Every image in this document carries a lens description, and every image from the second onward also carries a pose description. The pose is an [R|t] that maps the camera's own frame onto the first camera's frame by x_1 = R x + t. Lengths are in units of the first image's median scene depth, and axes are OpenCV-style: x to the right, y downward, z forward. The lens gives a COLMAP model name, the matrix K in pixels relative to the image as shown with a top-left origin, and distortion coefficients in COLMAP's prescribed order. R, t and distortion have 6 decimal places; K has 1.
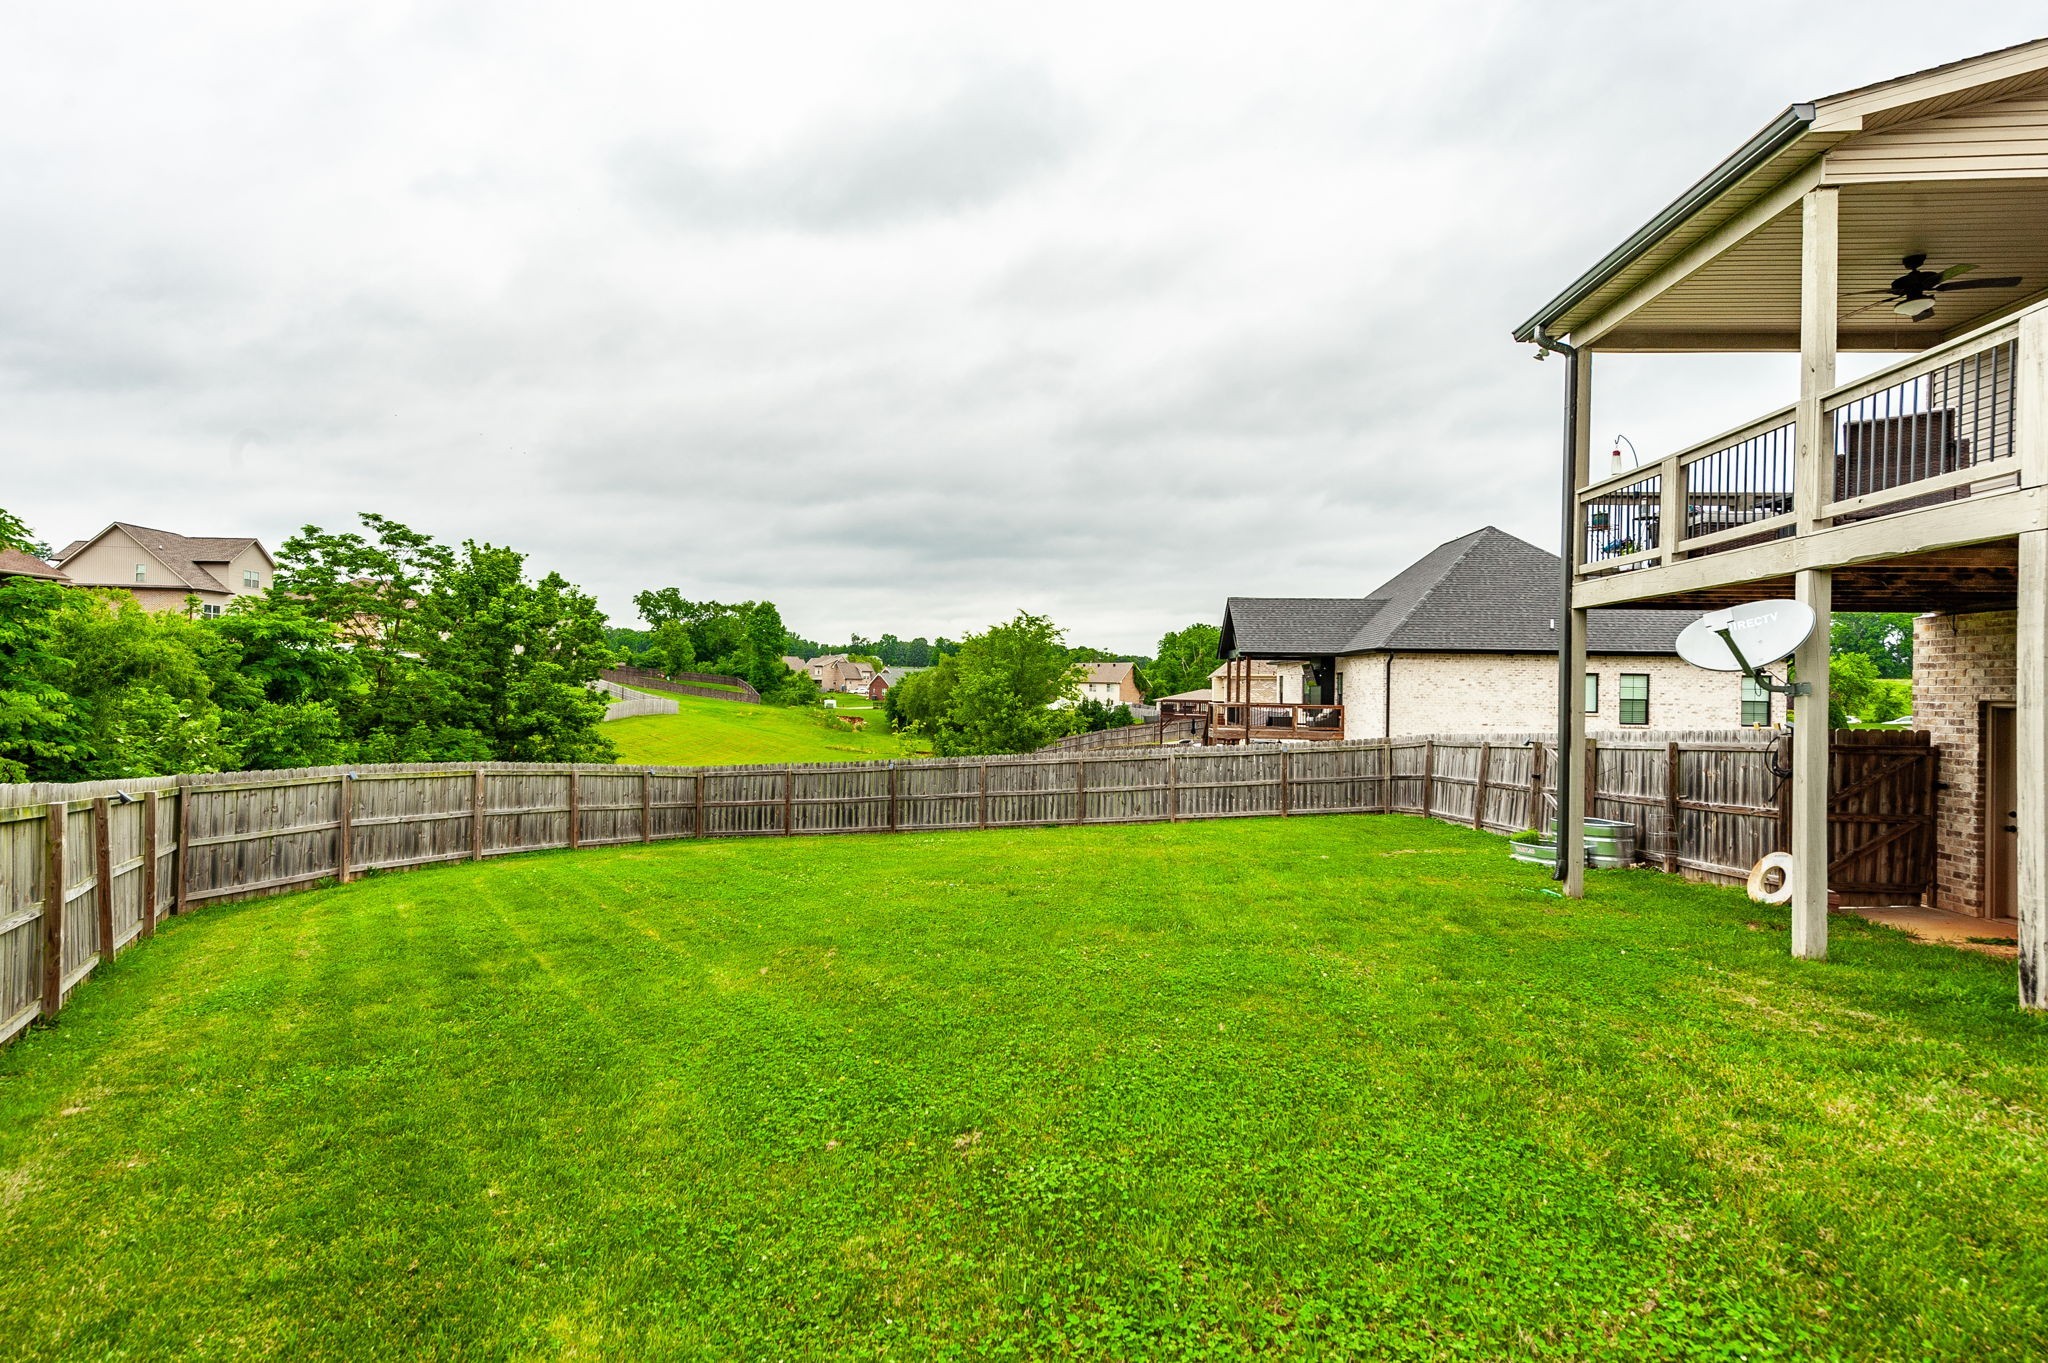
lens RADIAL K [[947.5, 0, 1024.0], [0, 947.5, 681.5], [0, 0, 1]] dist [0.020445, -0.000082]
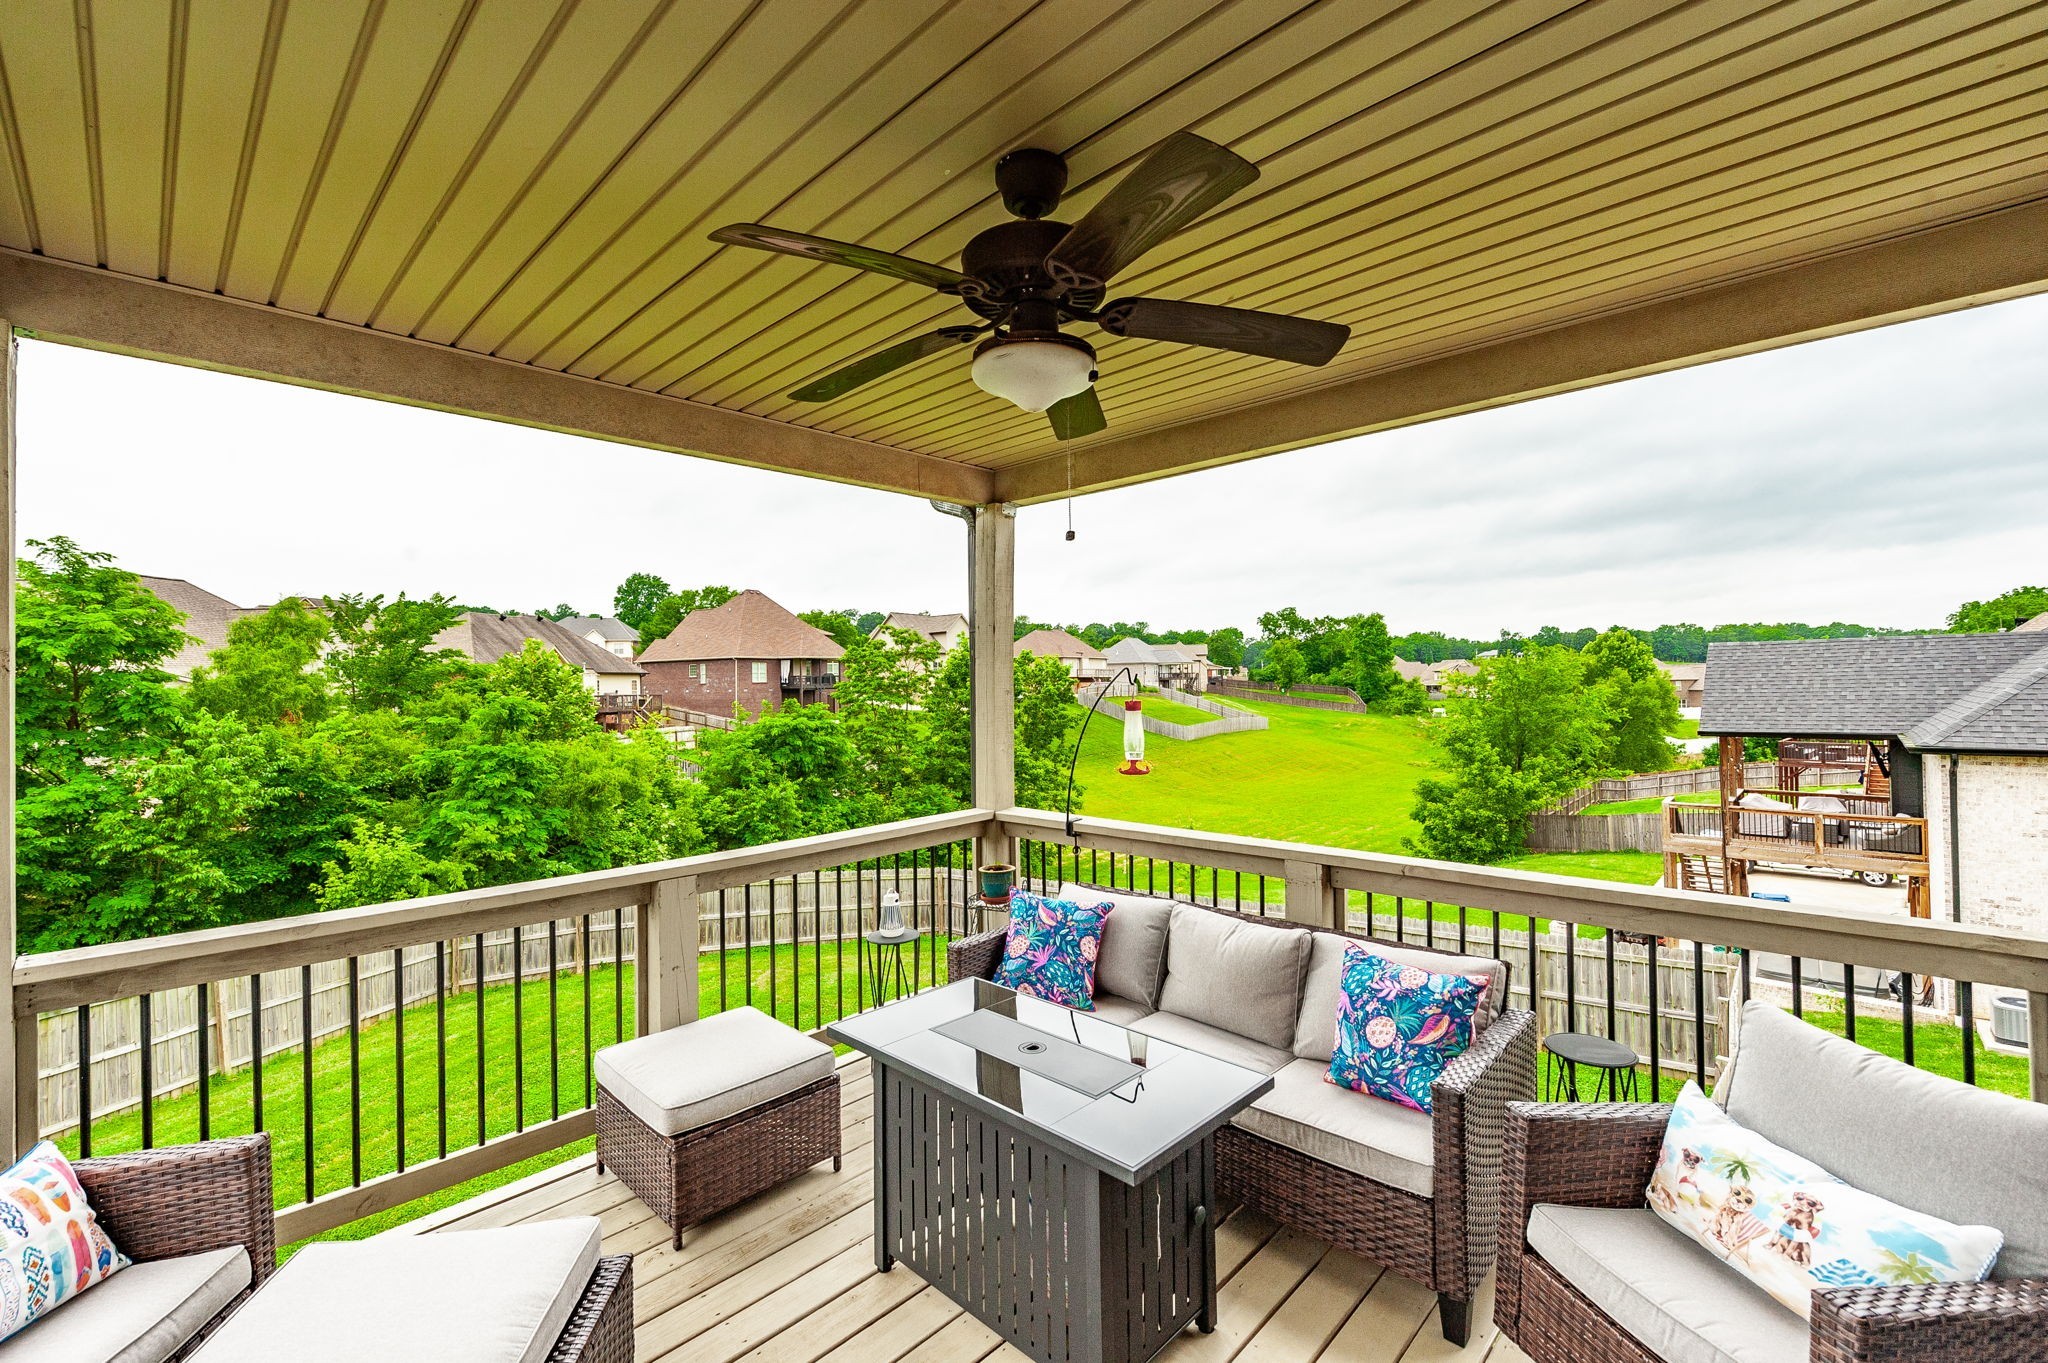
lens RADIAL K [[857.4, 0, 1026.9], [0, 857.4, 675.0], [0, 0, 1]] dist [0.017913, -0.006826]
pose [[0.761744, -0.039522, -0.646671, 0.389296], [0.036233, 0.999174, -0.018384, -0.112760], [0.646864, -0.009427, 0.762547, 0.311324]]
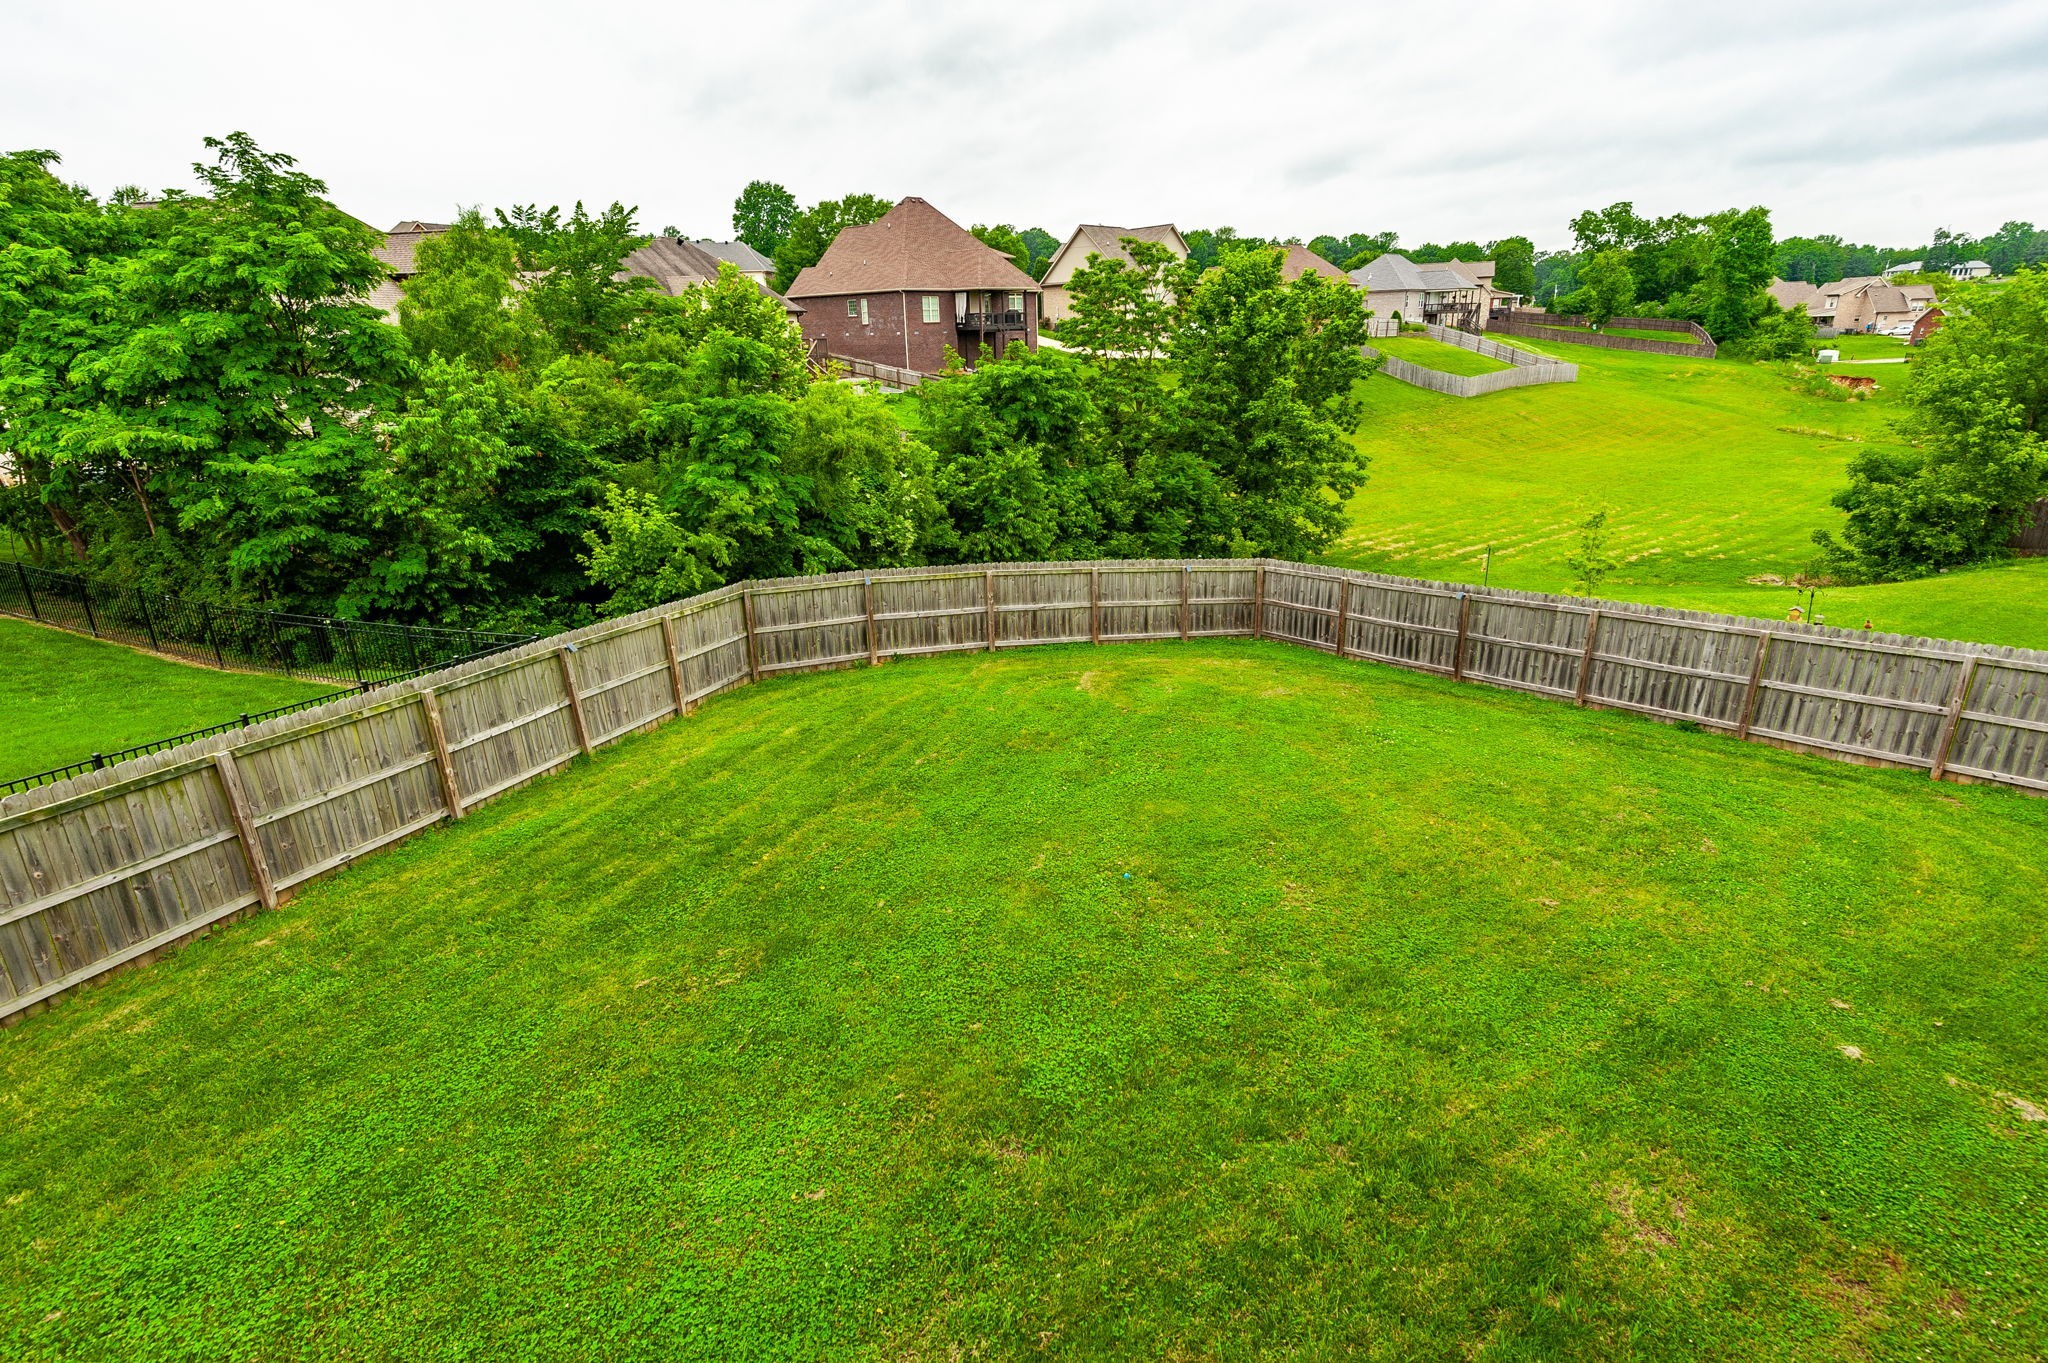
lens RADIAL K [[1006.7, 0, 1024.0], [0, 1006.7, 681.5], [0, 0, 1]] dist [0.021362, -0.012109]
pose [[0.633924, 0.220148, -0.741400, 0.240313], [0.043773, 0.946881, 0.318591, -0.111350], [0.772155, -0.234416, 0.590614, 0.250886]]
